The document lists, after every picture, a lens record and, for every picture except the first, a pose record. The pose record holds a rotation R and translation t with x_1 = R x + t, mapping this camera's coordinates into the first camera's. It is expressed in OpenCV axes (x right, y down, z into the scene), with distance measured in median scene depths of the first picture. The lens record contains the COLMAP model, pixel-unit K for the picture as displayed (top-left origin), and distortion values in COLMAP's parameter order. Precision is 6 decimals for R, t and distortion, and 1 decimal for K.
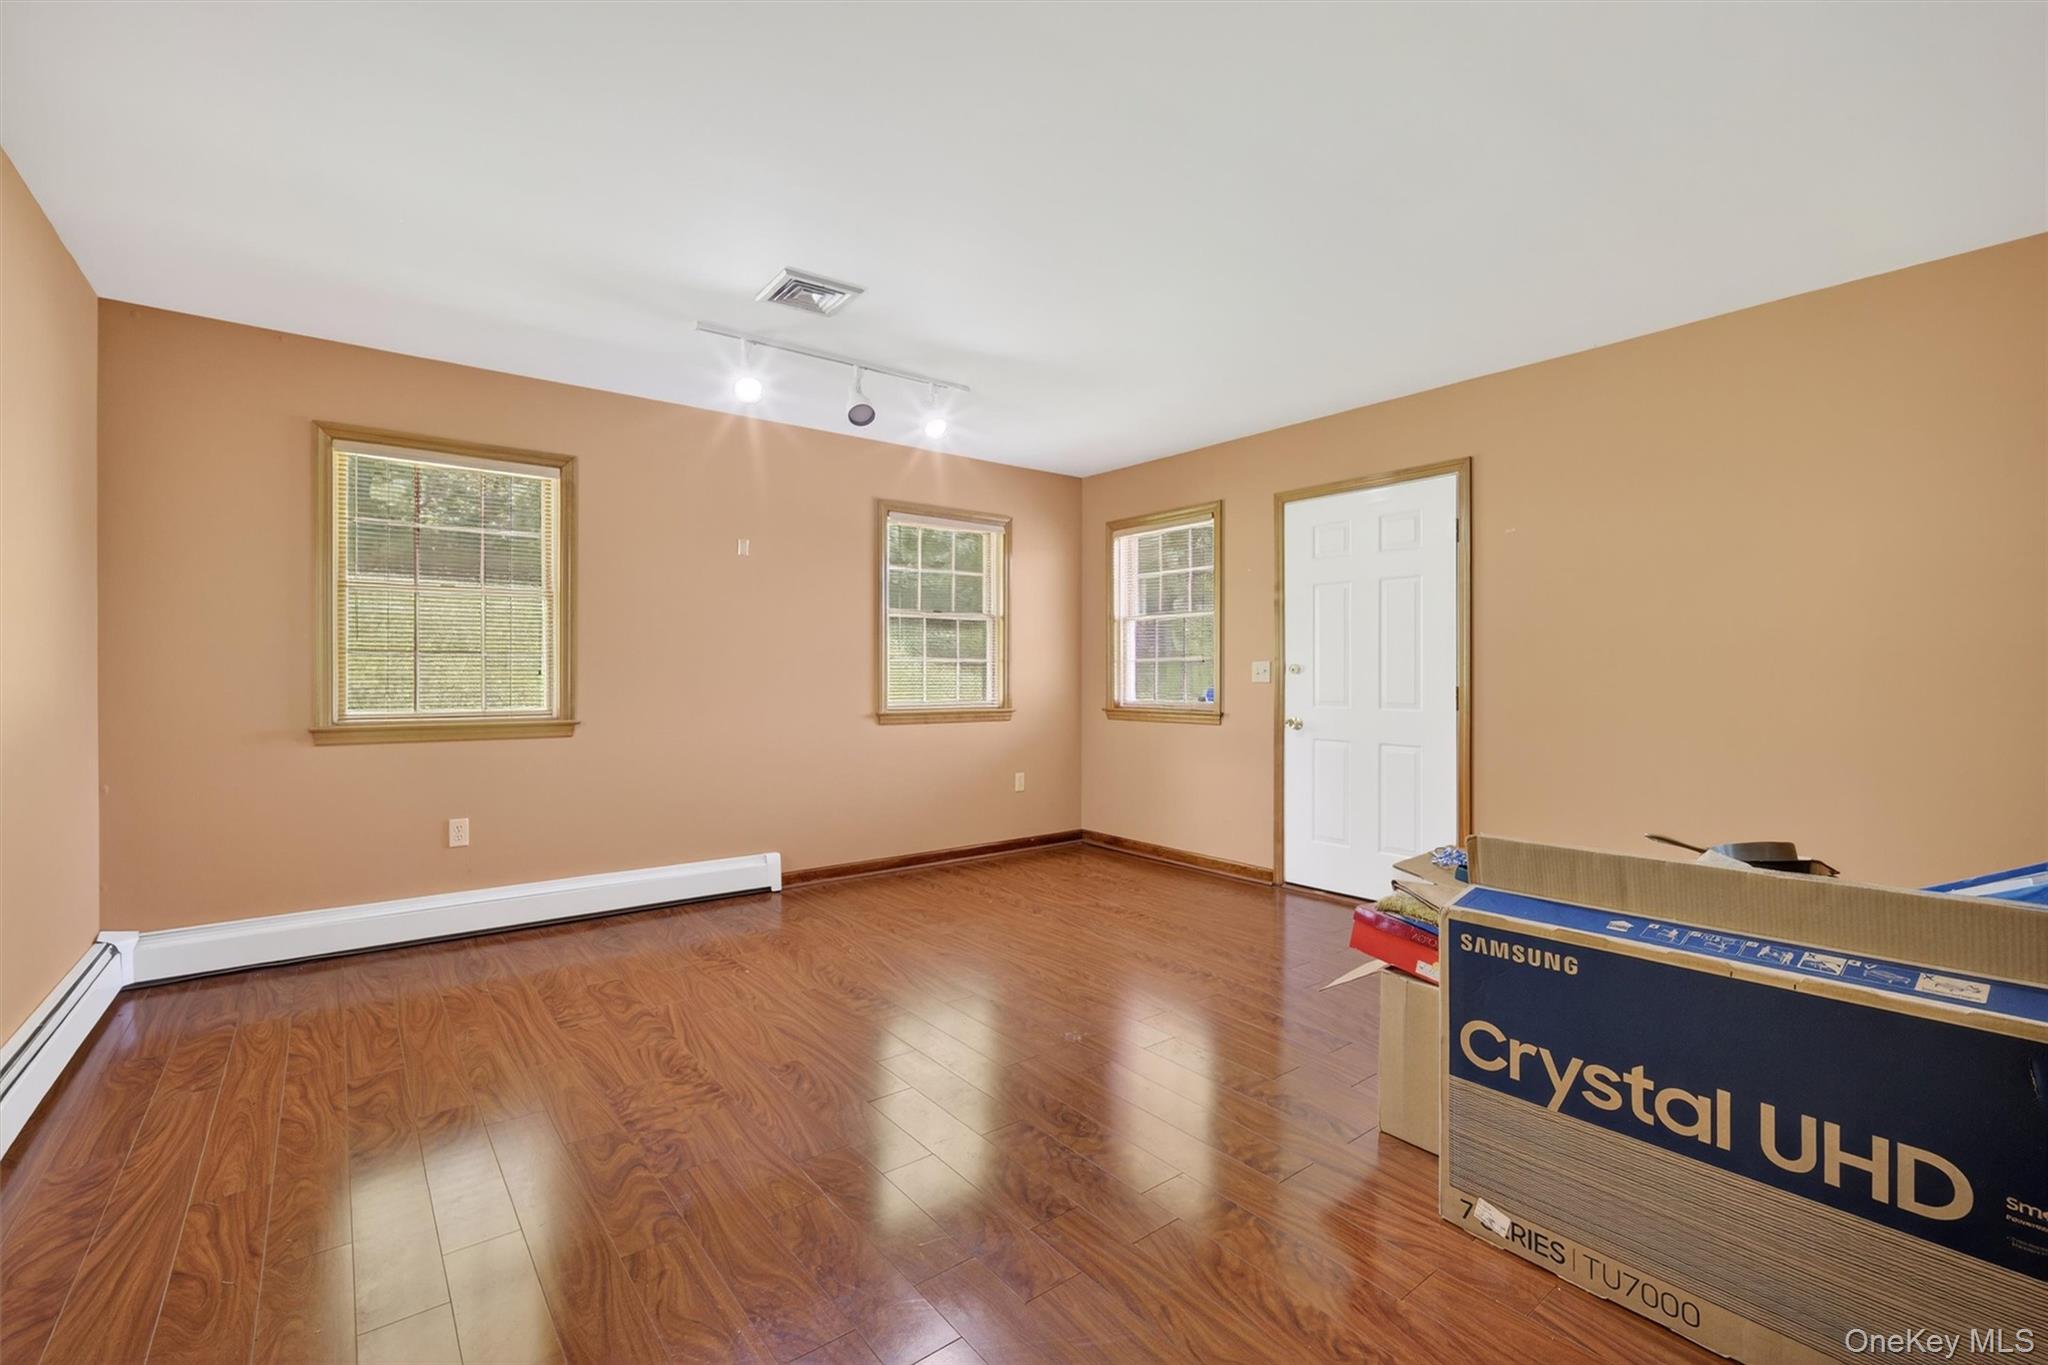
lens RADIAL K [[894.2, 0, 1027.3], [0, 894.2, 674.6], [0, 0, 1]] dist [-0.012664, 0.000166]
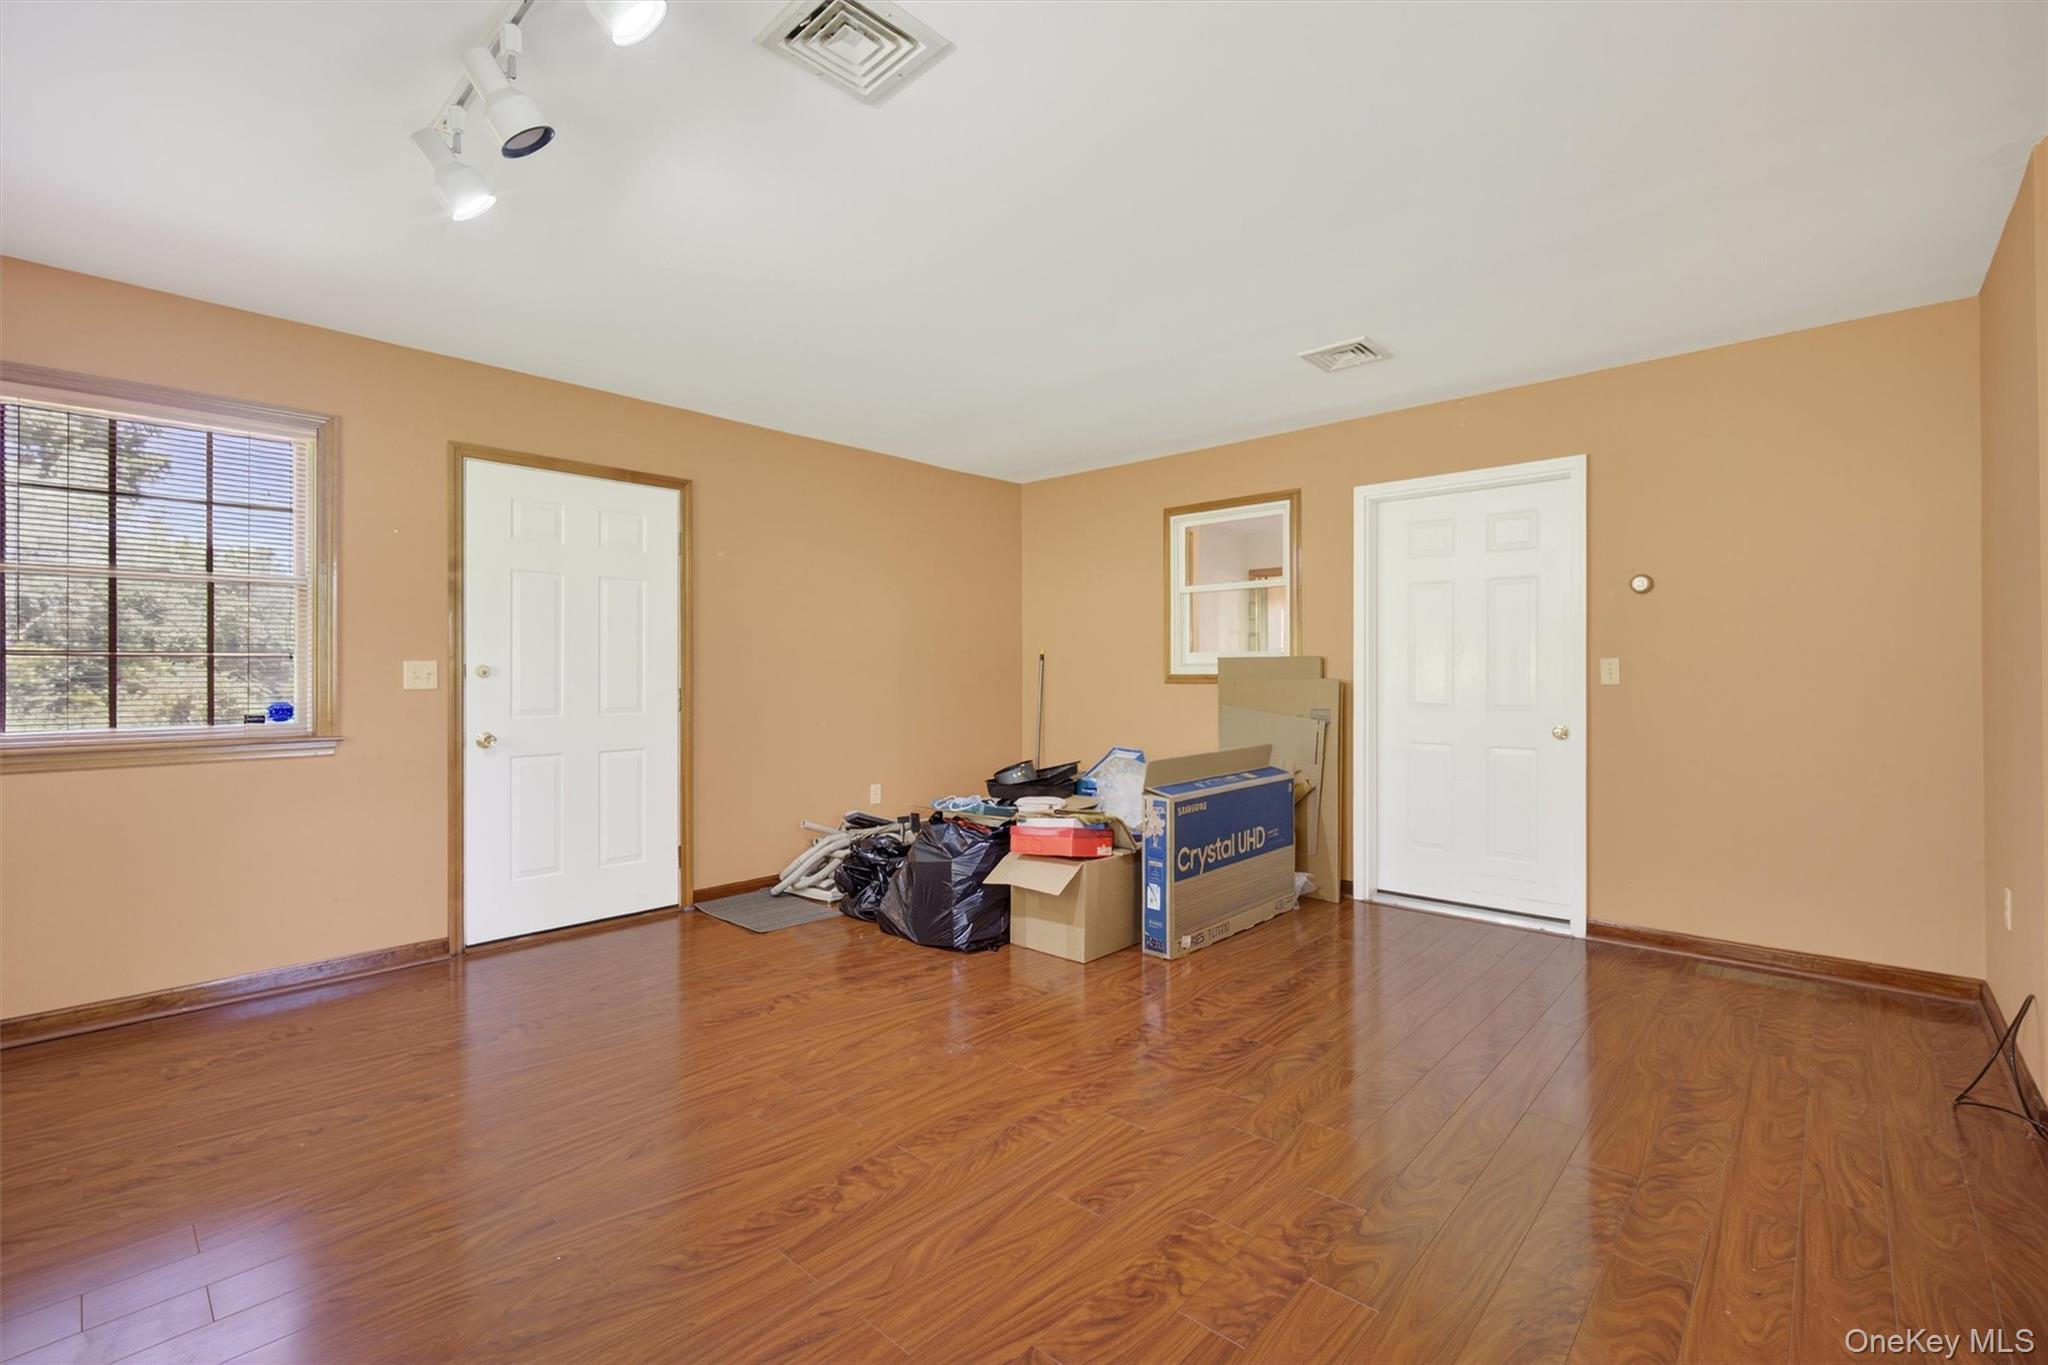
lens RADIAL K [[894.2, 0, 1025.9], [0, 894.2, 677.4], [0, 0, 1]] dist [-0.012664, 0.000166]
pose [[-0.158578, -0.007199, 0.987320, -0.953055], [0.002863, 0.999966, 0.007751, -0.010273], [-0.987342, 0.004056, -0.158552, 1.111781]]
